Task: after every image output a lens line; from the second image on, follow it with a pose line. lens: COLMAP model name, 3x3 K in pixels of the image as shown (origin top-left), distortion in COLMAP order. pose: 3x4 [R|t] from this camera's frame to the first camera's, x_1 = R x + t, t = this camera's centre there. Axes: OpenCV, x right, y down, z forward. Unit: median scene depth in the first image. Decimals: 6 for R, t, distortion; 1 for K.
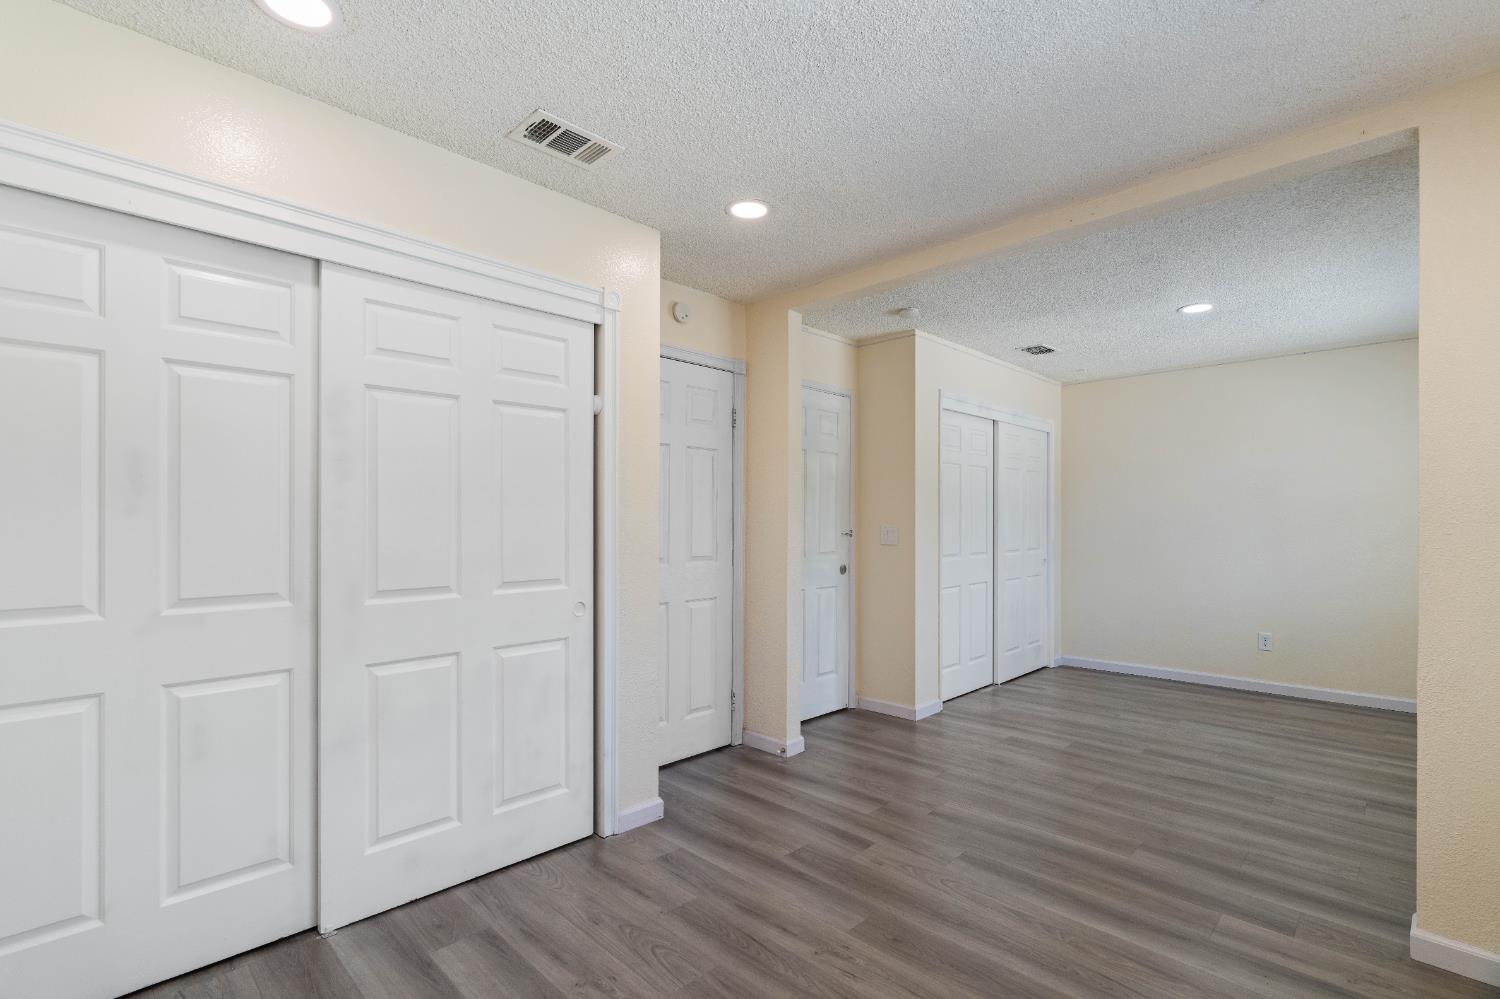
lens RADIAL K [[679.1, 0, 749.2], [0, 679.1, 523.9], [0, 0, 1]] dist [-0.005787, -0.000137]
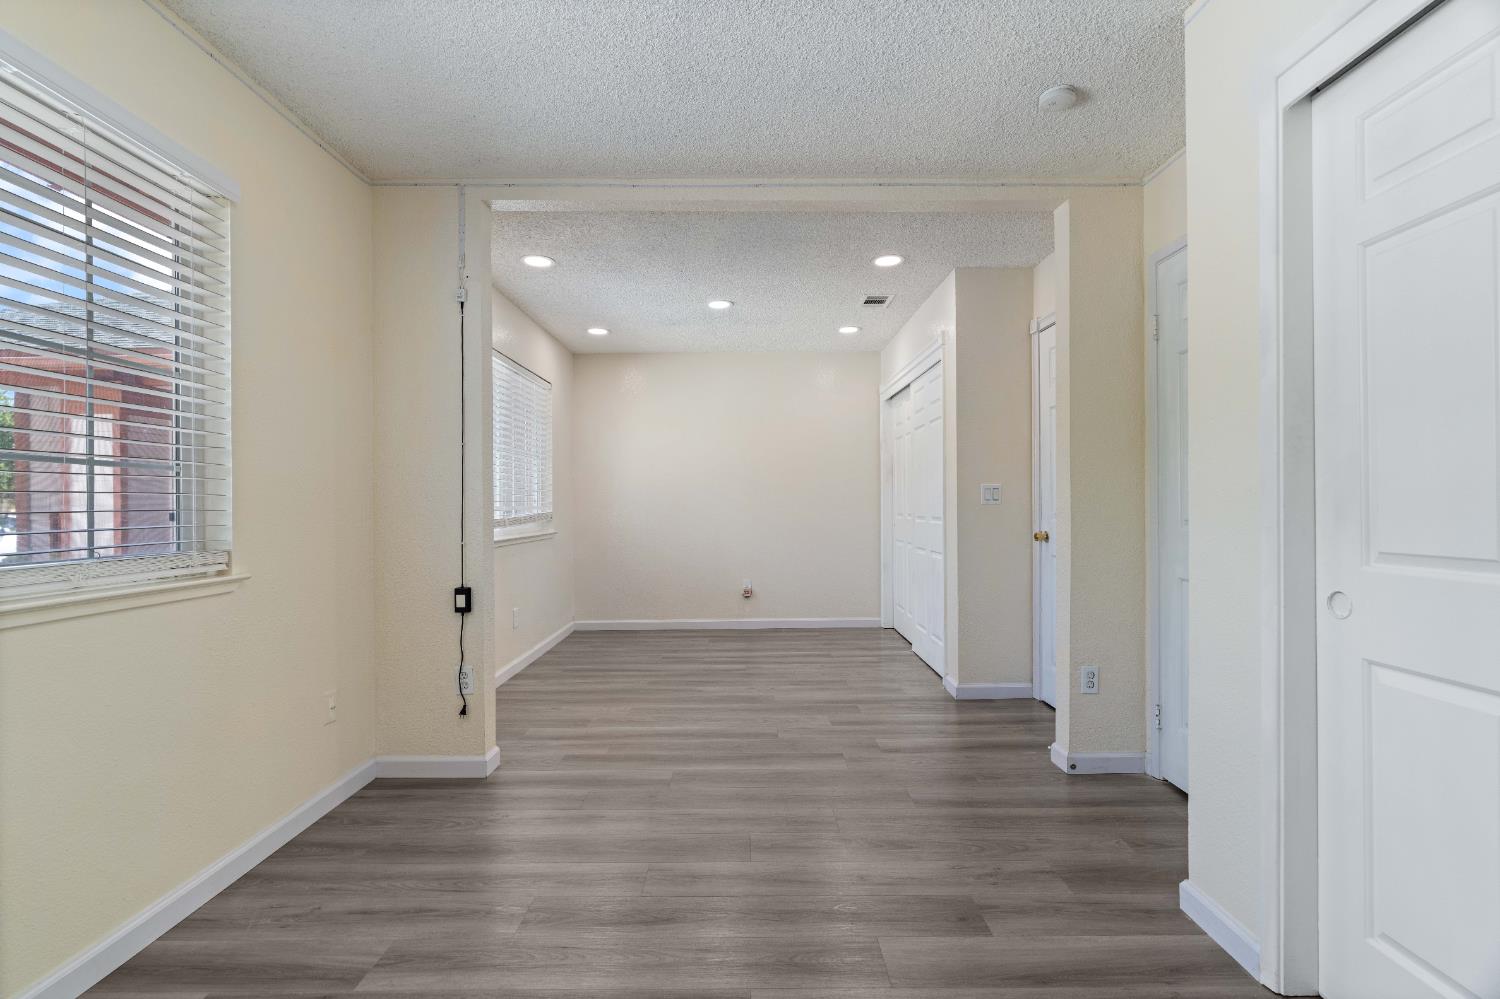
lens RADIAL K [[678.2, 0, 742.6], [0, 678.2, 499.5], [0, 0, 1]] dist [-0.002789, 0.000155]
pose [[-0.711867, -0.003483, -0.702305, 1.255940], [-0.000191, 0.999989, -0.004766, 0.047840], [0.702314, -0.003258, -0.711860, 1.856792]]
